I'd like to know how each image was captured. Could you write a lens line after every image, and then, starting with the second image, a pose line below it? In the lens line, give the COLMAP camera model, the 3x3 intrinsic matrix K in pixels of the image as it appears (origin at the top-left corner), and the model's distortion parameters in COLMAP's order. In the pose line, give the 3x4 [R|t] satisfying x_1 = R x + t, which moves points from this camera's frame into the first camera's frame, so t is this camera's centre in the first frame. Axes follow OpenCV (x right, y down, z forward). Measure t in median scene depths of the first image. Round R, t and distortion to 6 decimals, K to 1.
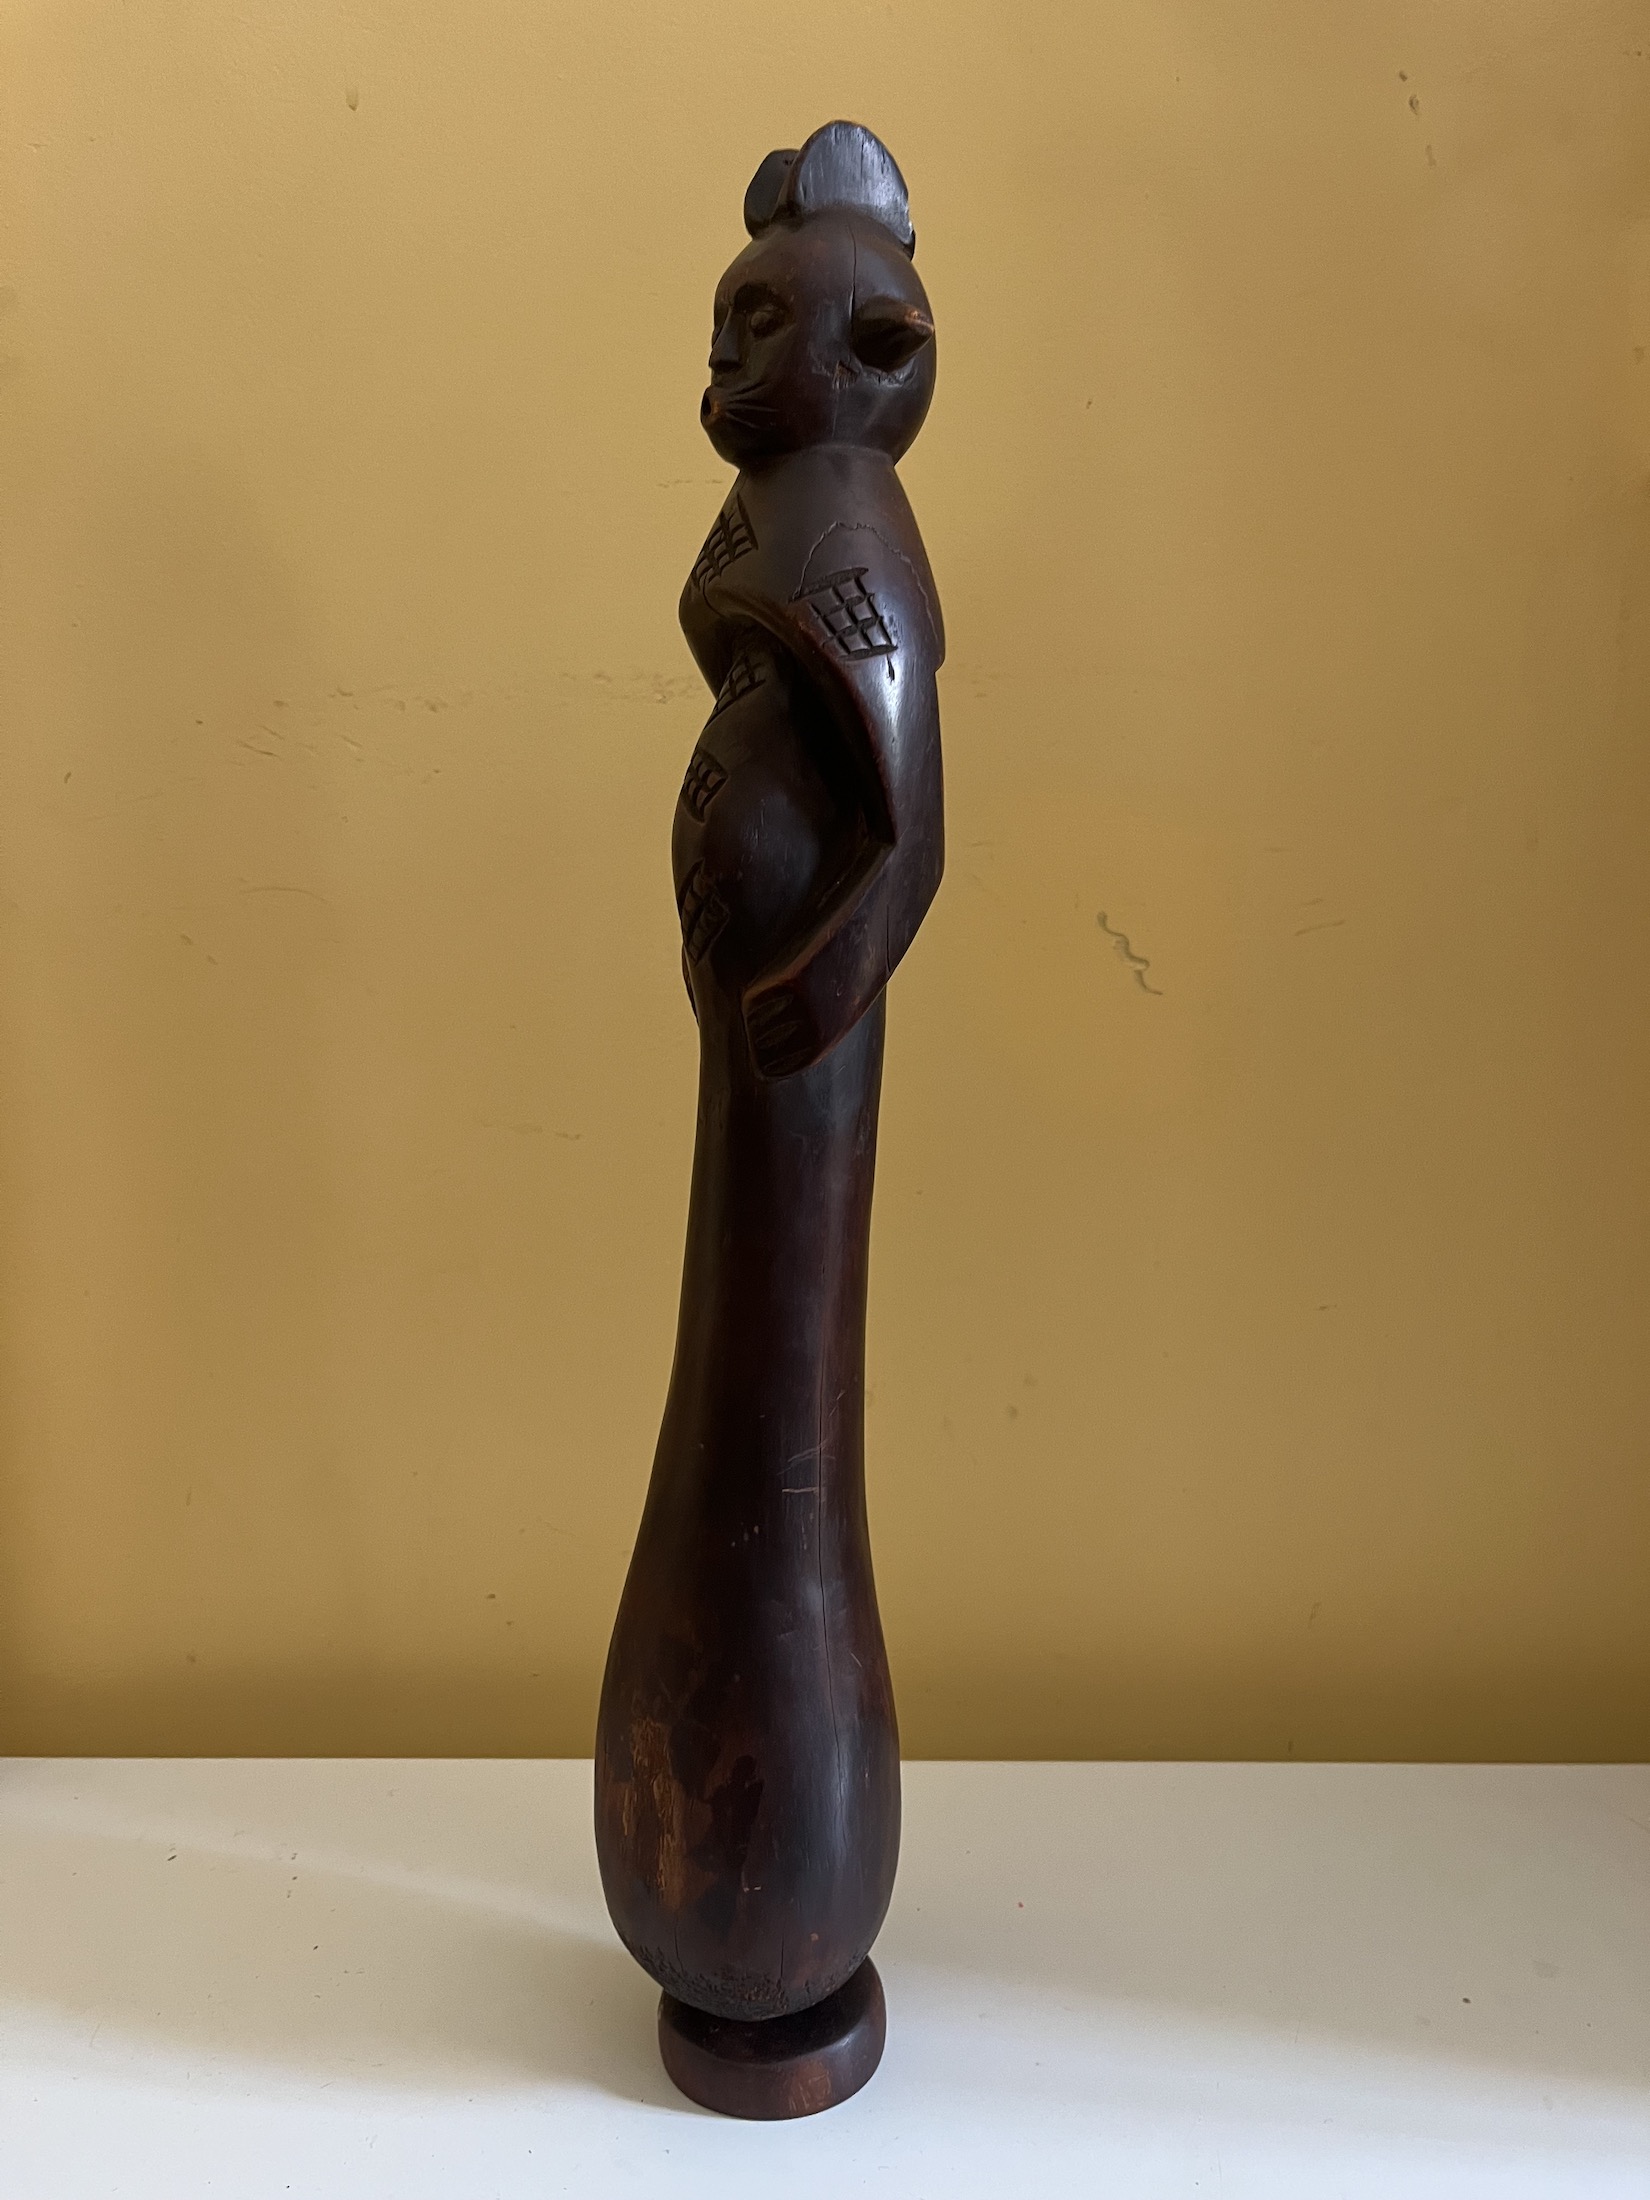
lens RADIAL K [[1675.5, 0, 825.0], [0, 1675.5, 1100.0], [0, 0, 1]] dist [-0.005402, 0.001247]
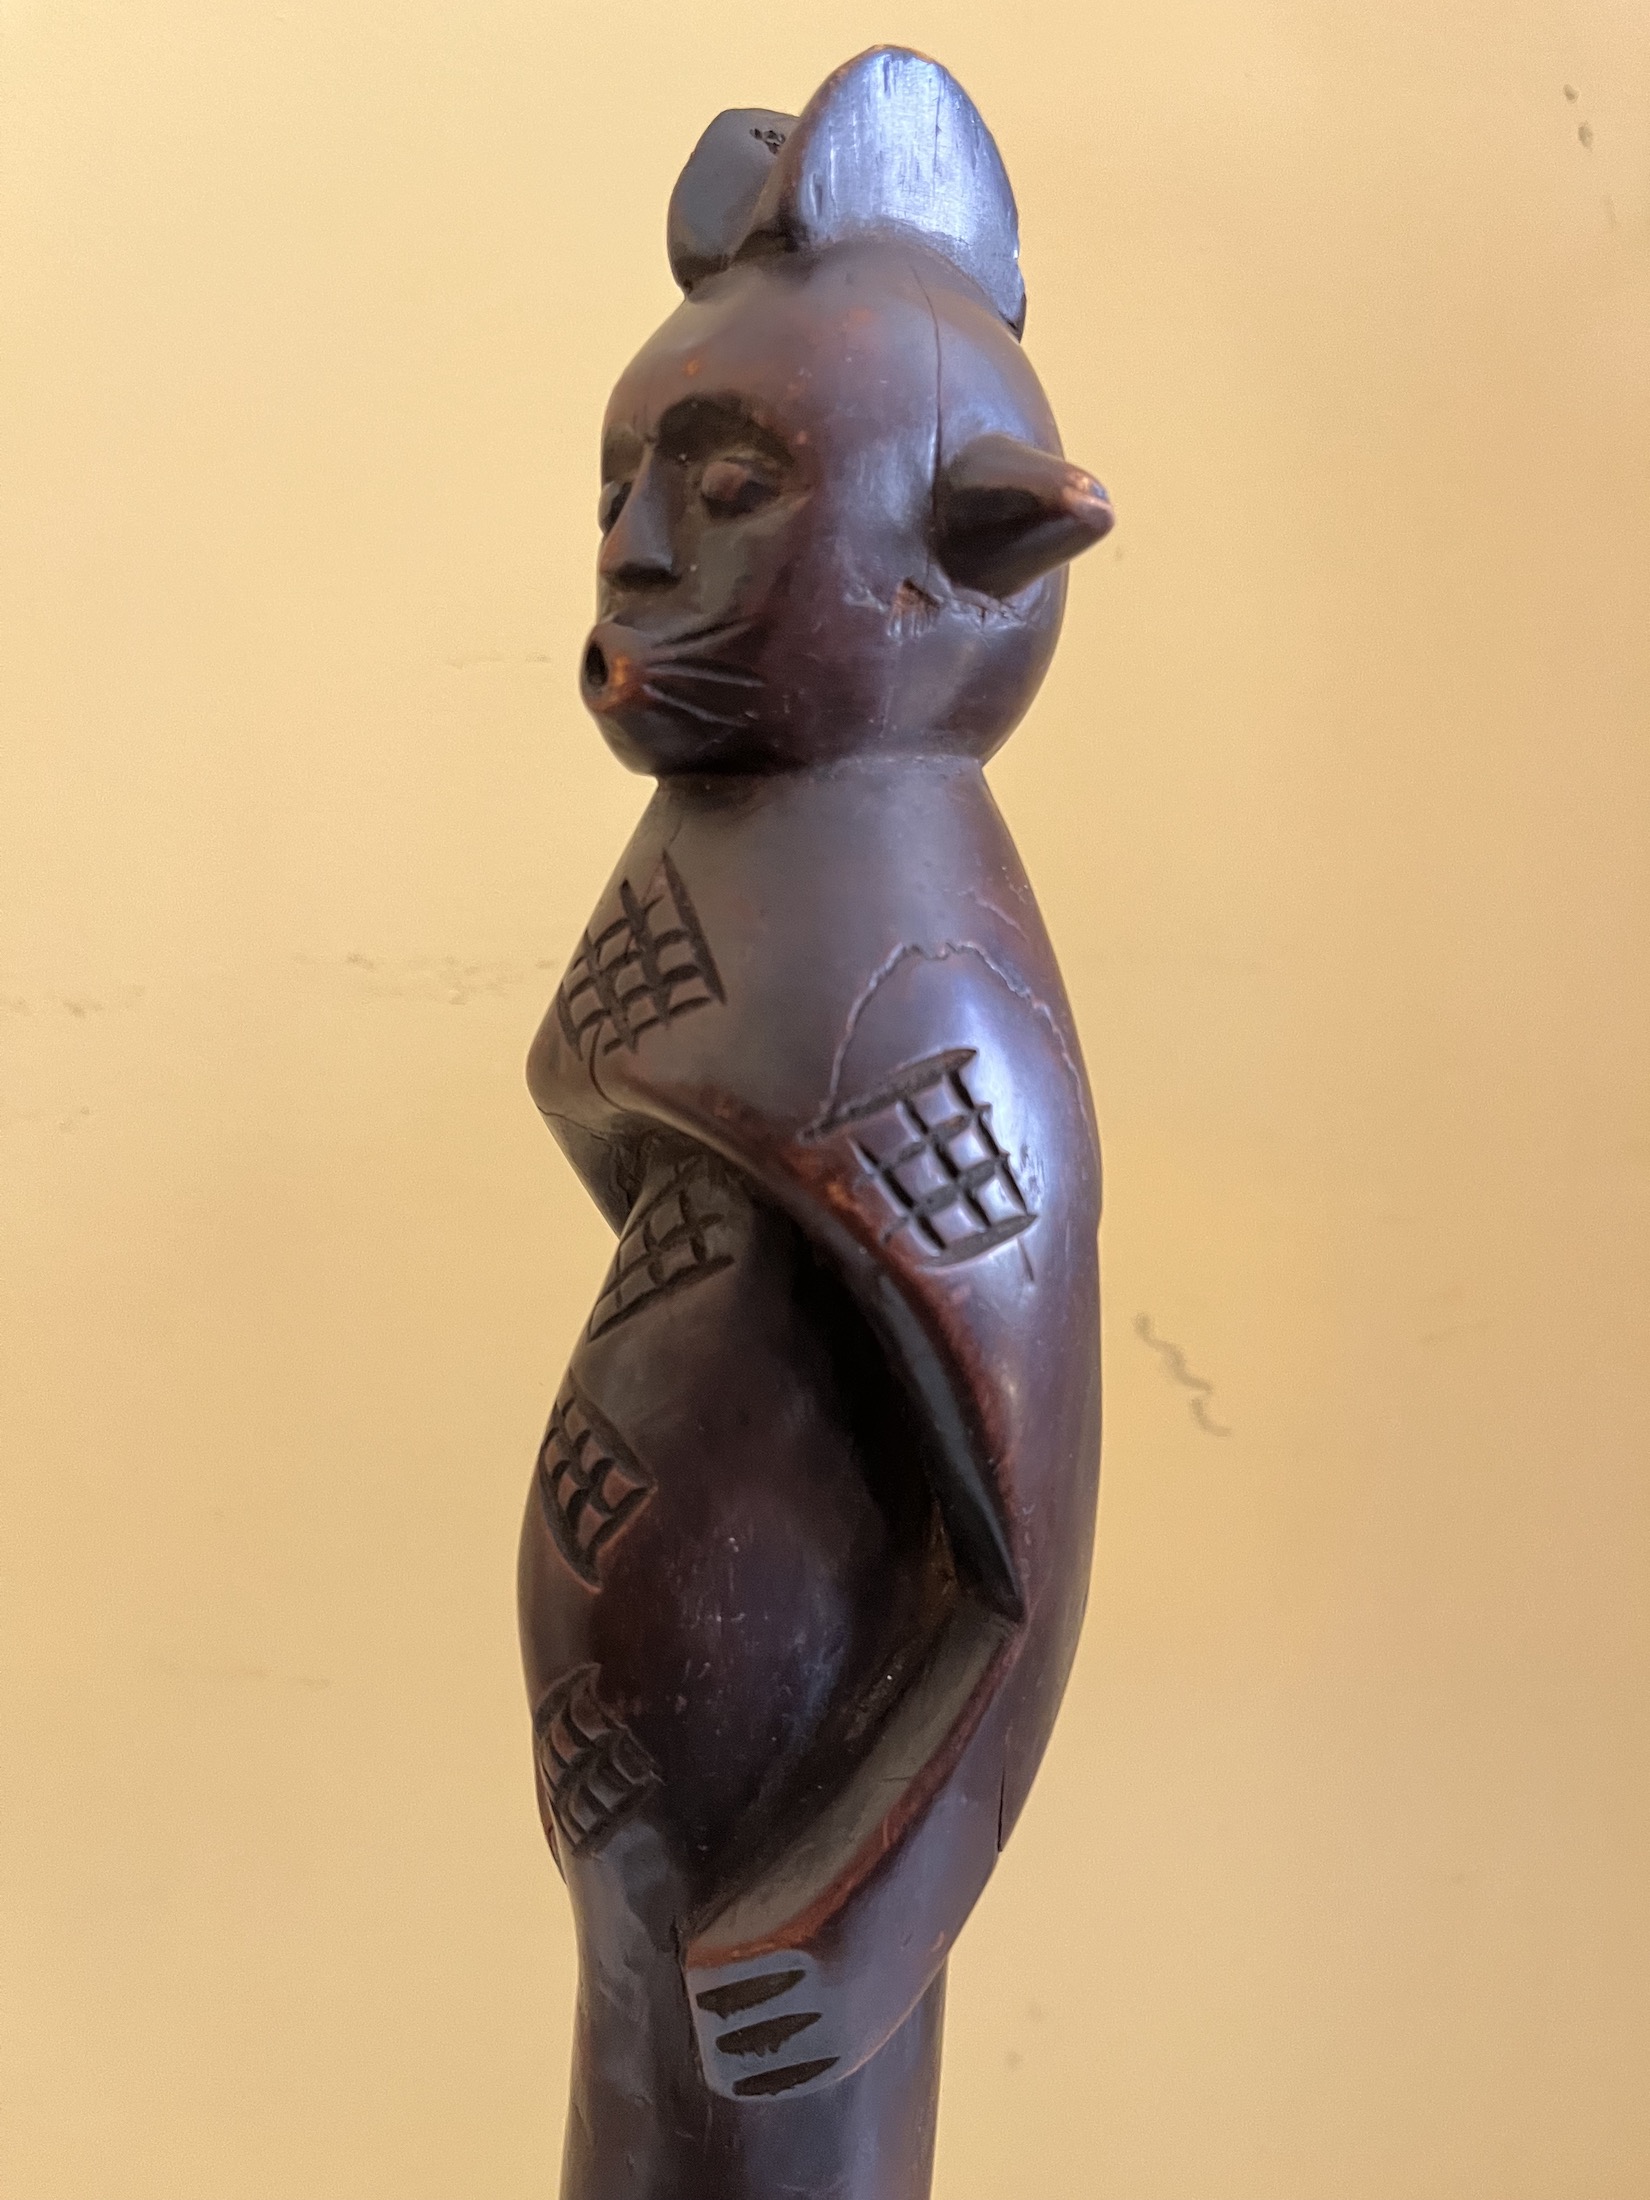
lens RADIAL K [[1695.9, 0, 819.1], [0, 1695.9, 1088.1], [0, 0, 1]] dist [-0.006618, -0.003716]
pose [[0.991401, -0.013021, 0.130208, -0.070332], [0.016938, 0.999435, -0.029020, -0.281353], [-0.129757, 0.030976, 0.991062, 0.538863]]
